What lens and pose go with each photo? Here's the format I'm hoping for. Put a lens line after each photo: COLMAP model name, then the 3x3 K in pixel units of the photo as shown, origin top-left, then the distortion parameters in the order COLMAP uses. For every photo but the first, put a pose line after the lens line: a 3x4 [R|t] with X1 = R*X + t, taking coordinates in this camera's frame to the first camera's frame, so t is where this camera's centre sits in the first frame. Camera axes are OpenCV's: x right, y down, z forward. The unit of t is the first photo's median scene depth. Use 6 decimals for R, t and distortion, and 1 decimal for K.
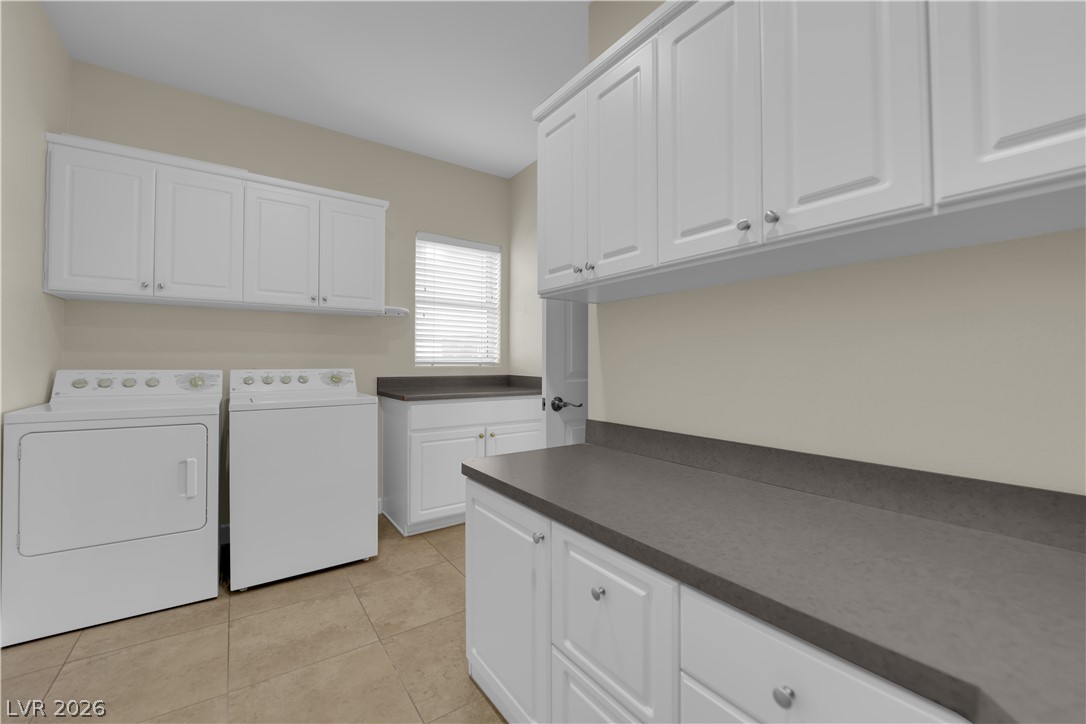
lens RADIAL K [[428.2, 0, 525.4], [0, 428.2, 350.2], [0, 0, 1]] dist [-0.019082, -0.001675]
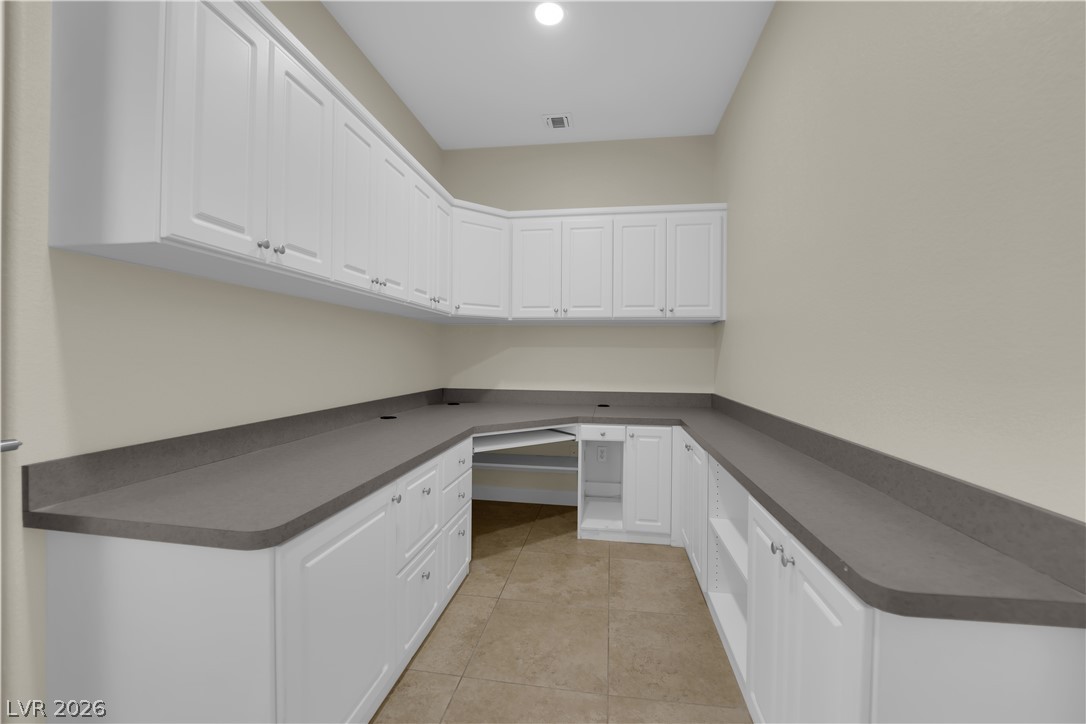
lens RADIAL K [[428.2, 0, 542.7], [0, 428.2, 361.1], [0, 0, 1]] dist [-0.019082, -0.001675]
pose [[-0.730713, -0.009109, 0.682625, -1.020740], [-0.021058, 0.999736, -0.009201, 0.042638], [-0.682360, -0.021098, -0.730711, 1.488770]]
